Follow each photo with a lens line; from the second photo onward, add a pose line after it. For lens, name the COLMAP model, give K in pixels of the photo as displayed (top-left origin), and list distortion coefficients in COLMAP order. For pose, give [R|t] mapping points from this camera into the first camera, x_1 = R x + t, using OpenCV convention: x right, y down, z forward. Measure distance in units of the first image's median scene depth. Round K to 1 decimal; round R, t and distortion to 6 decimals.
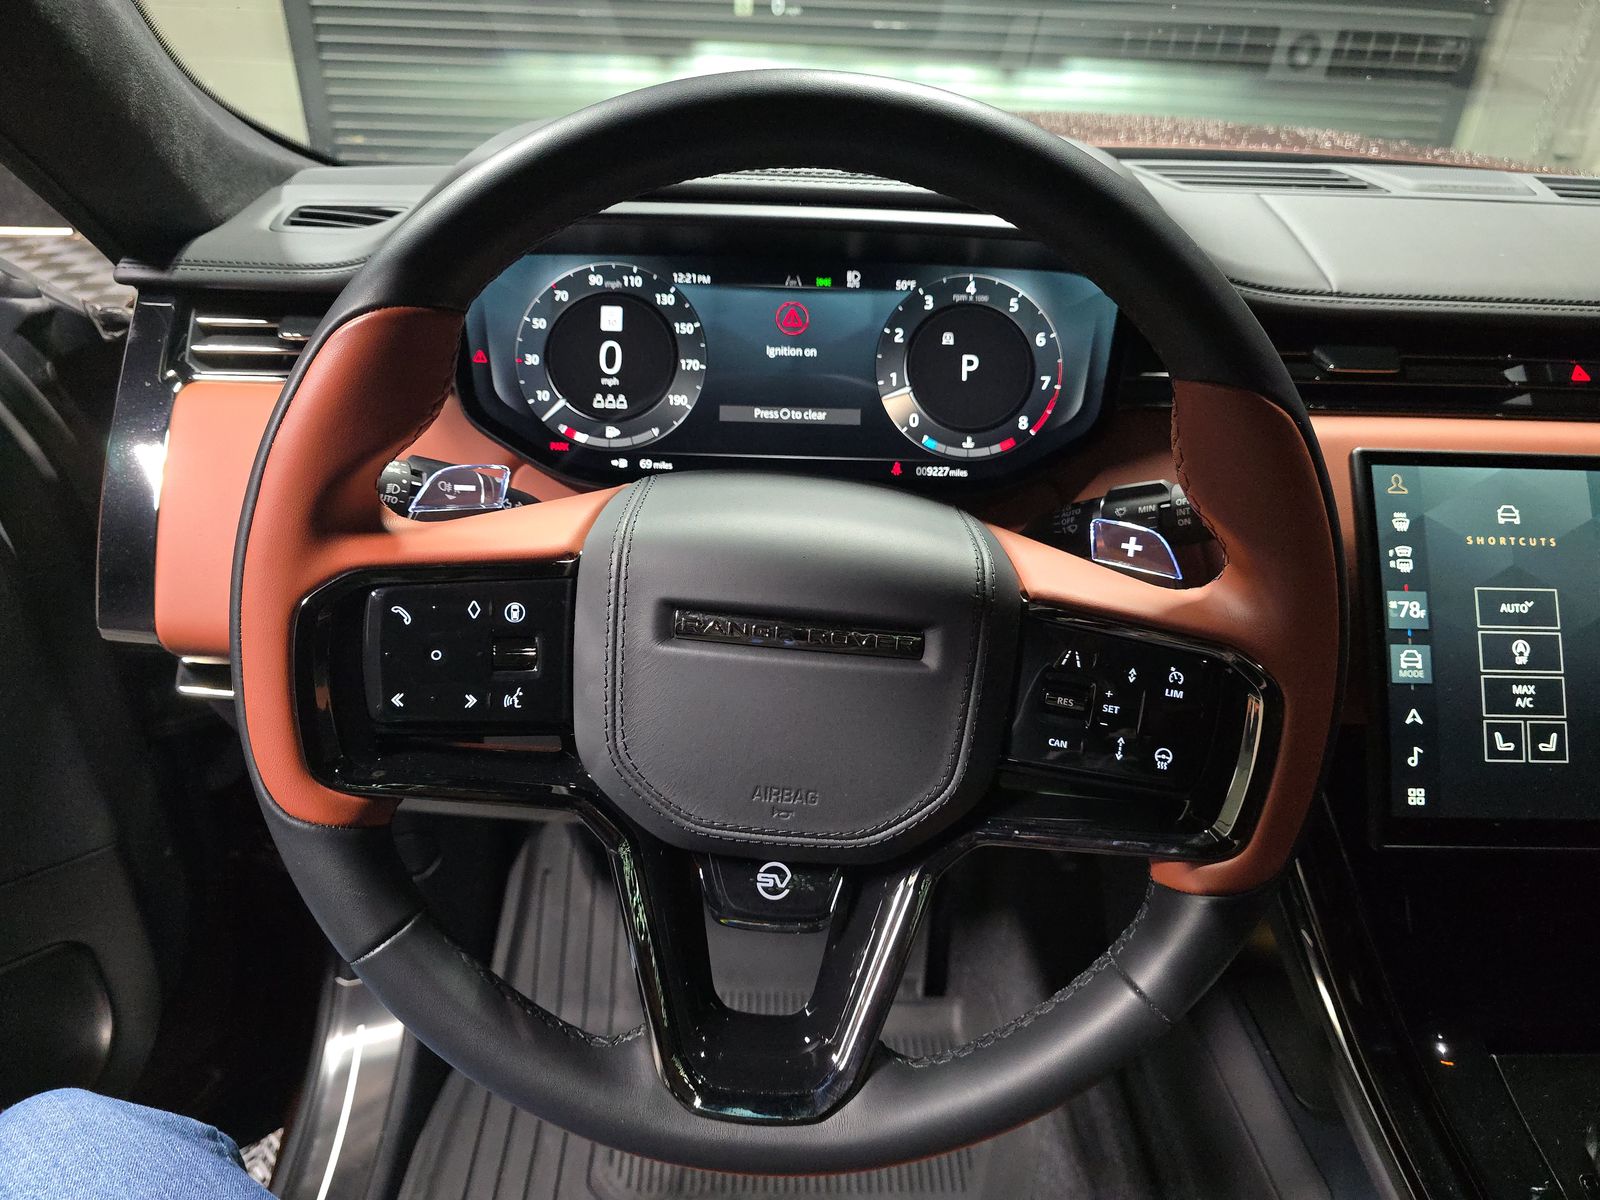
lens RADIAL K [[1064.8, 0, 800.0], [0, 1064.8, 600.0], [0, 0, 1]] dist [0.031160, -0.037885]
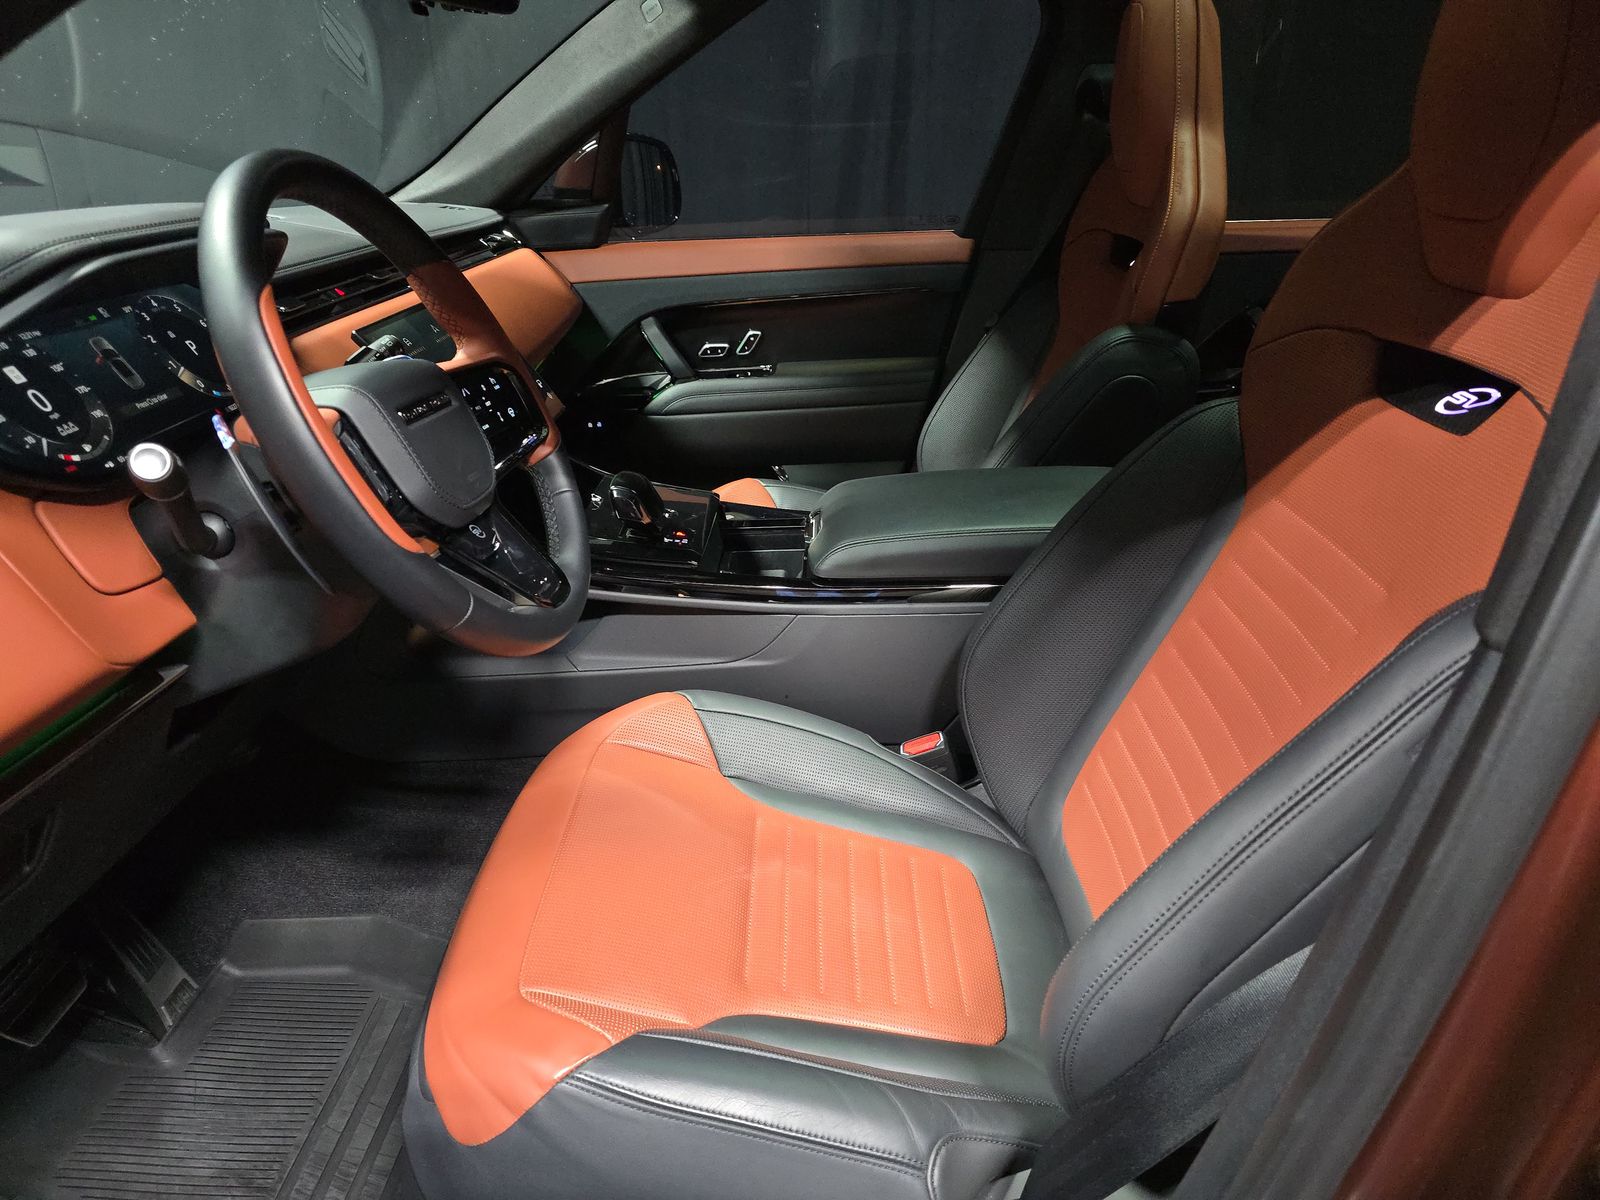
lens RADIAL K [[1064.8, 0, 800.0], [0, 1064.8, 600.0], [0, 0, 1]] dist [0.031160, -0.037885]
pose [[0.022809, -0.429049, 0.902993, -1.426059], [0.524066, 0.774314, 0.354671, -0.022728], [-0.851372, 0.465139, 0.242511, 0.037420]]
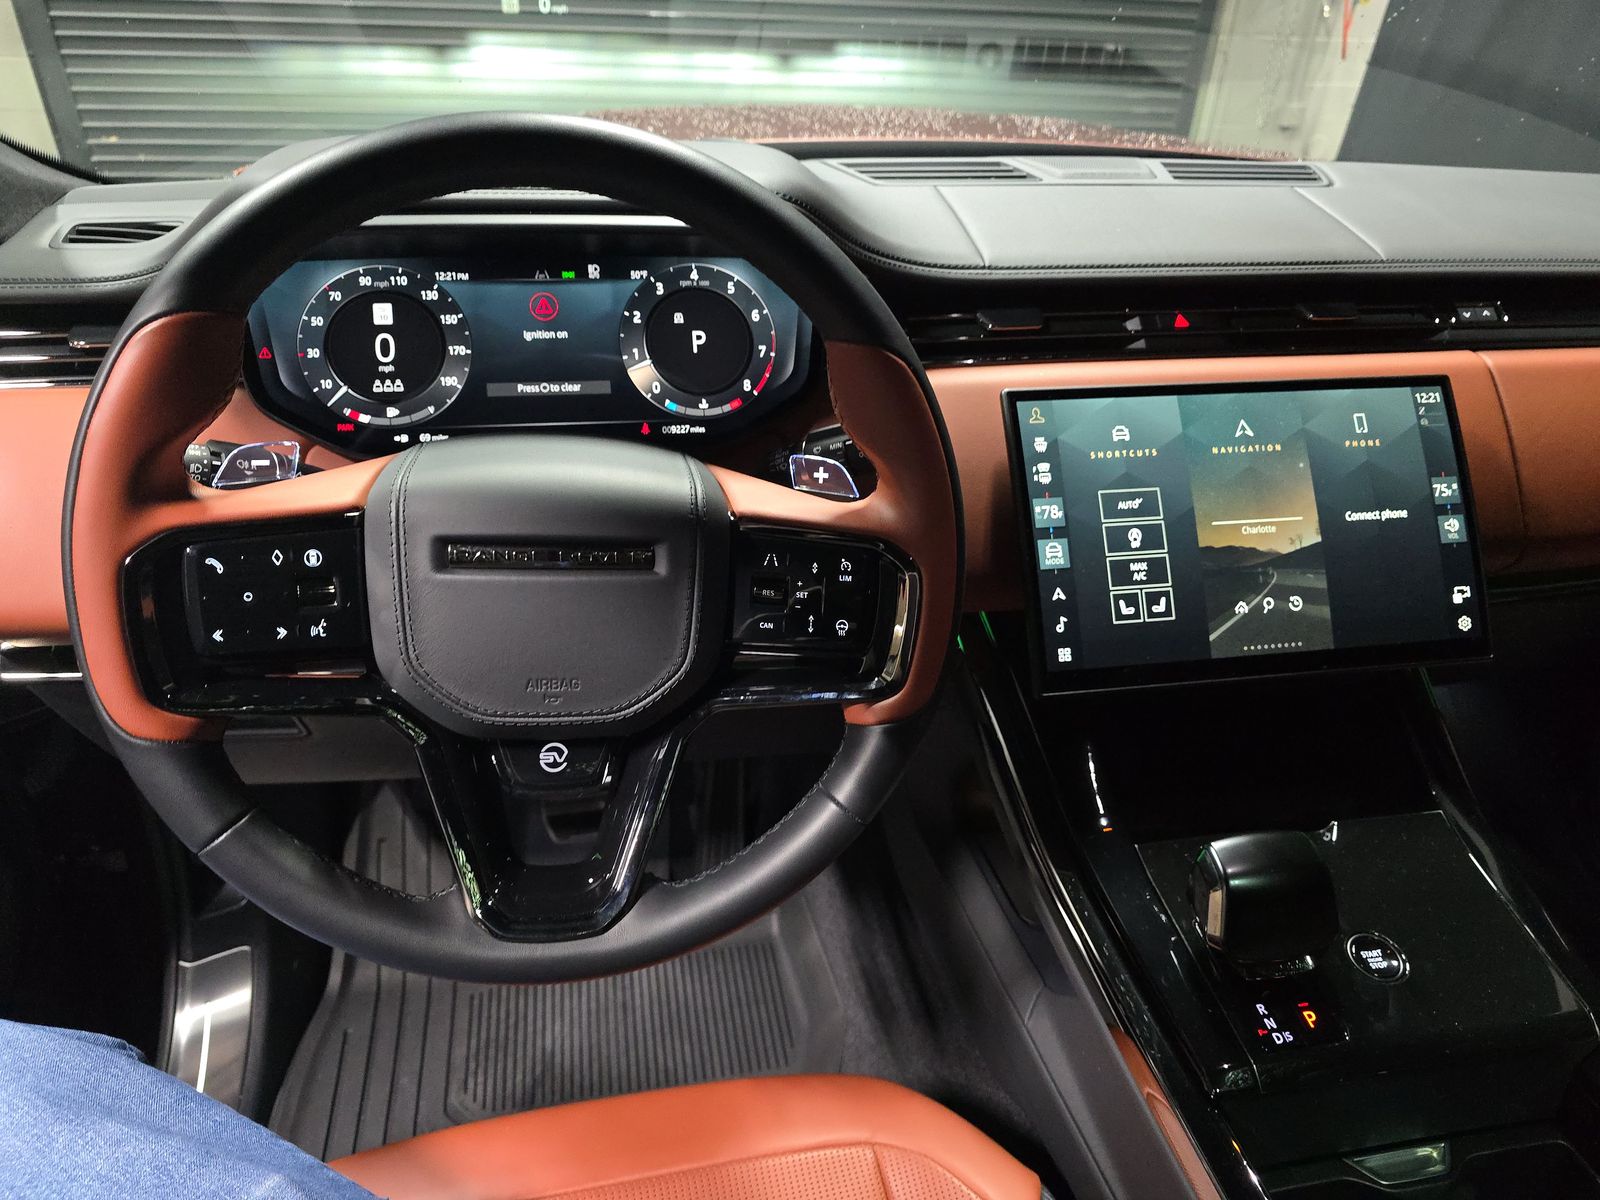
lens RADIAL K [[1064.4, 0, 800.0], [0, 1064.4, 600.0], [0, 0, 1]] dist [0.039574, -0.045299]
pose [[0.985083, -0.087814, 0.147985, 0.069615], [0.085804, 0.996113, 0.019927, 0.060216], [-0.149159, -0.006932, 0.988789, -0.214670]]
